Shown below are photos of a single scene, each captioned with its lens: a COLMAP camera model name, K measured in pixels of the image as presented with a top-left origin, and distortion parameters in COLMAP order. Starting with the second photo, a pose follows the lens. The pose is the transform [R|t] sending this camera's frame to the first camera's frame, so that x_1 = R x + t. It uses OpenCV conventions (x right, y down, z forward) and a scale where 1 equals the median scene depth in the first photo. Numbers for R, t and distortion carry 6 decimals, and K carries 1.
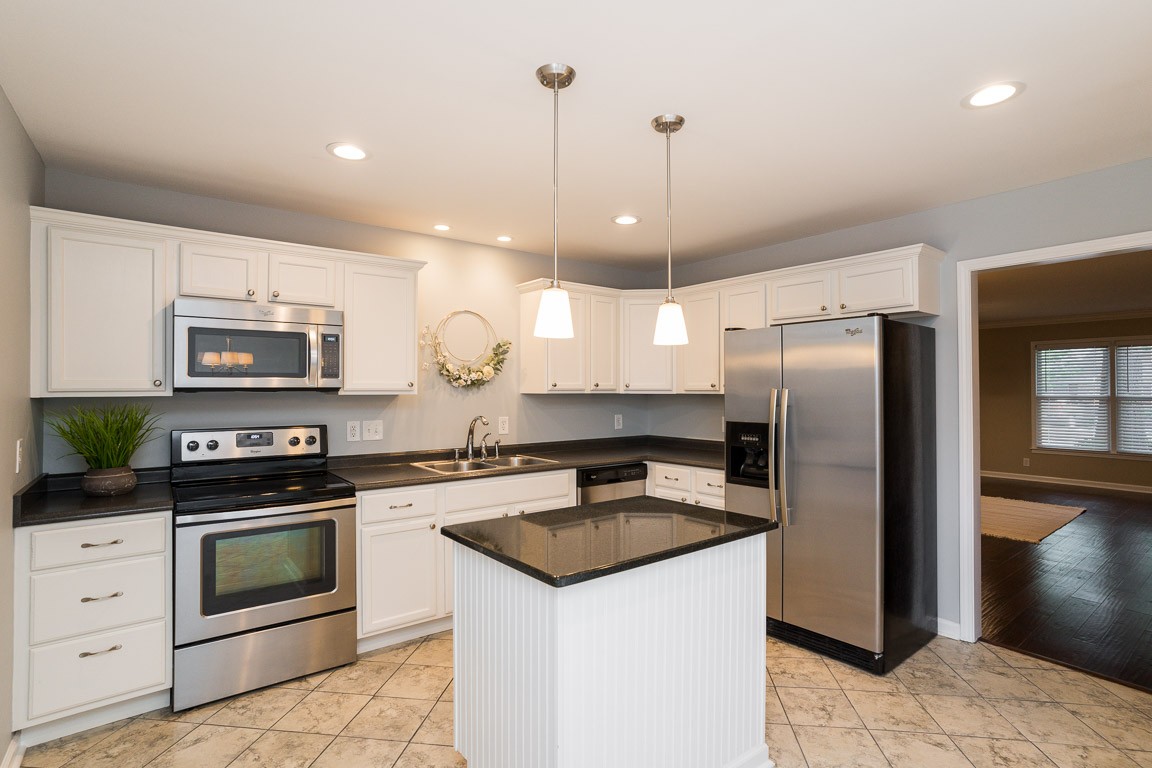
lens RADIAL K [[567.4, 0, 573.0], [0, 567.4, 379.4], [0, 0, 1]] dist [-0.039052, 0.014621]
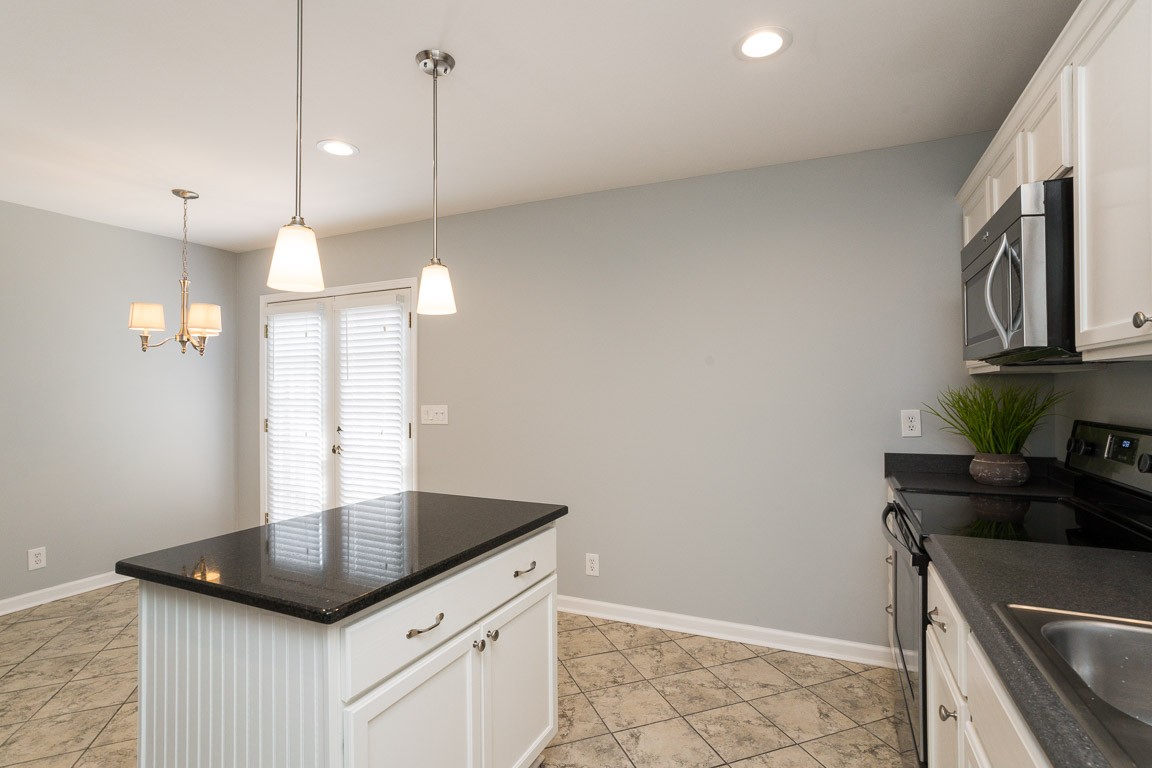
lens RADIAL K [[567.4, 0, 588.0], [0, 567.4, 388.0], [0, 0, 1]] dist [-0.039052, 0.014621]
pose [[-0.888351, 0.005792, -0.459128, 0.104037], [0.017353, 0.999630, -0.020965, 0.045094], [0.458837, -0.026592, -0.888122, 1.075714]]
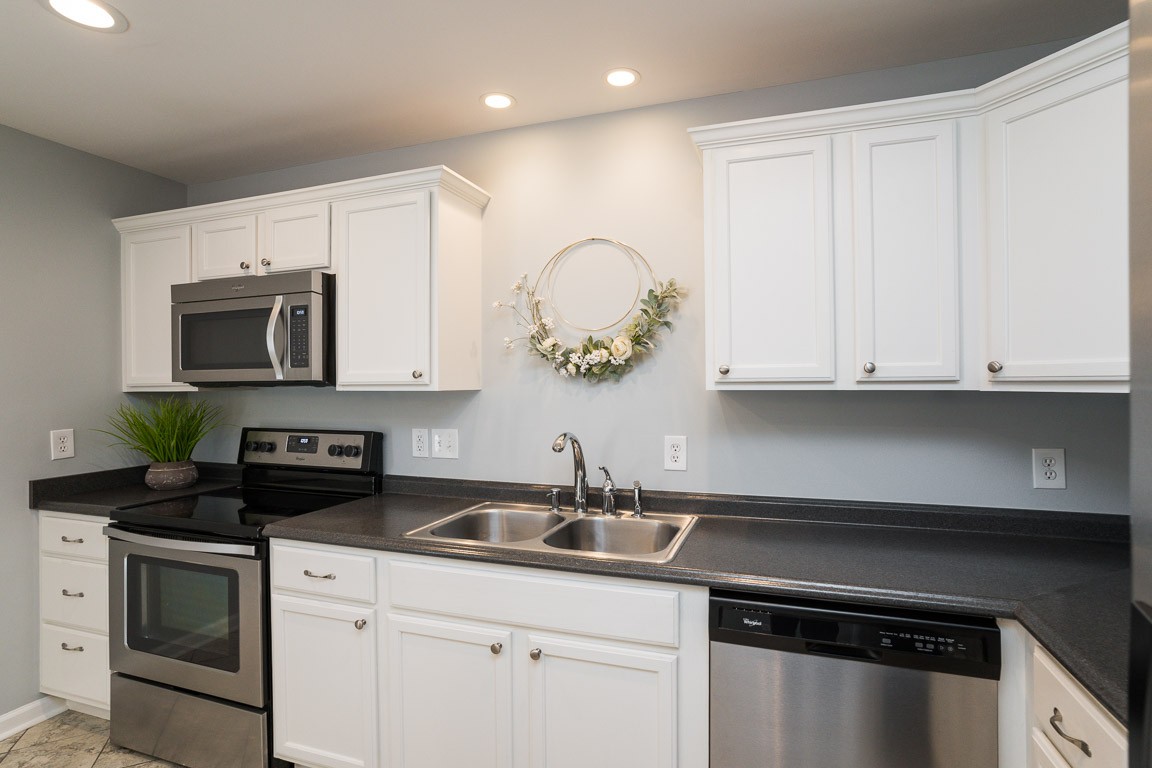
lens RADIAL K [[567.4, 0, 579.5], [0, 567.4, 381.7], [0, 0, 1]] dist [-0.039052, 0.014621]
pose [[0.546346, -0.005572, -0.837541, 0.303678], [0.020164, 0.999776, 0.006502, 0.015692], [0.837317, -0.020441, 0.546336, 0.776993]]
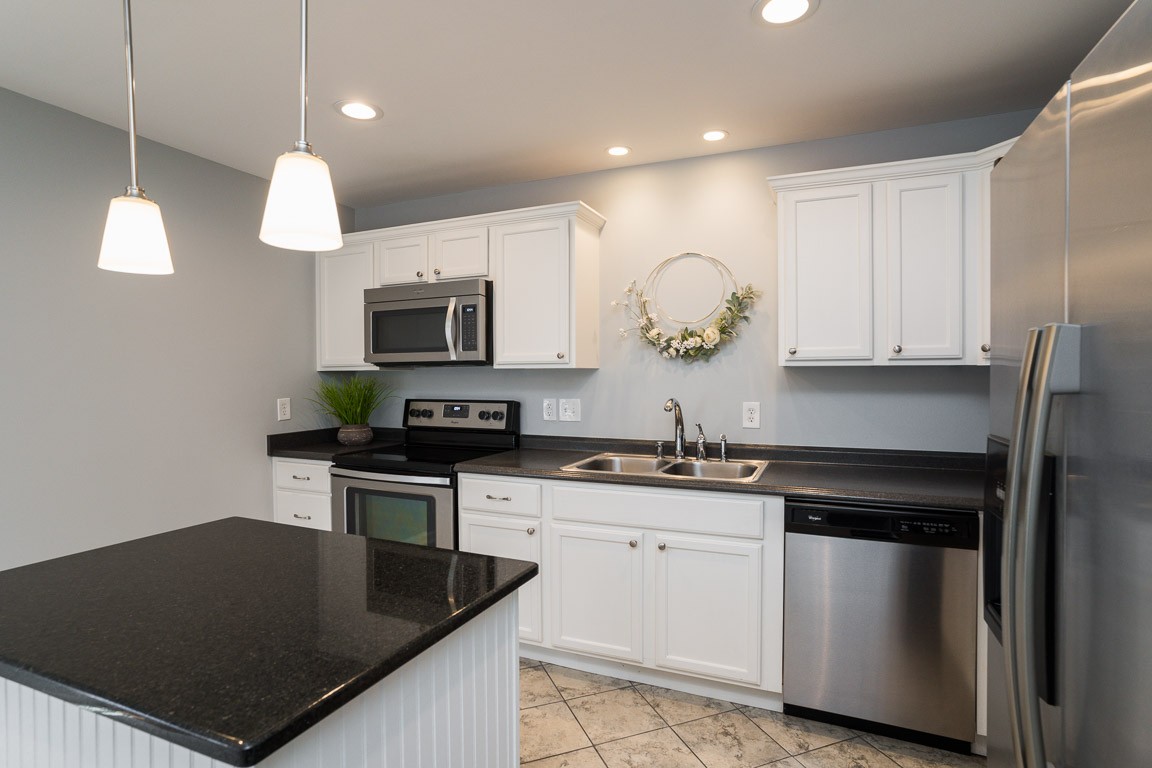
lens RADIAL K [[567.4, 0, 592.5], [0, 567.4, 381.4], [0, 0, 1]] dist [-0.039052, 0.014621]
pose [[0.504603, 0.007784, -0.863316, 0.430857], [0.019019, 0.999616, 0.020130, 0.029414], [0.863142, -0.026577, 0.504261, 0.594314]]
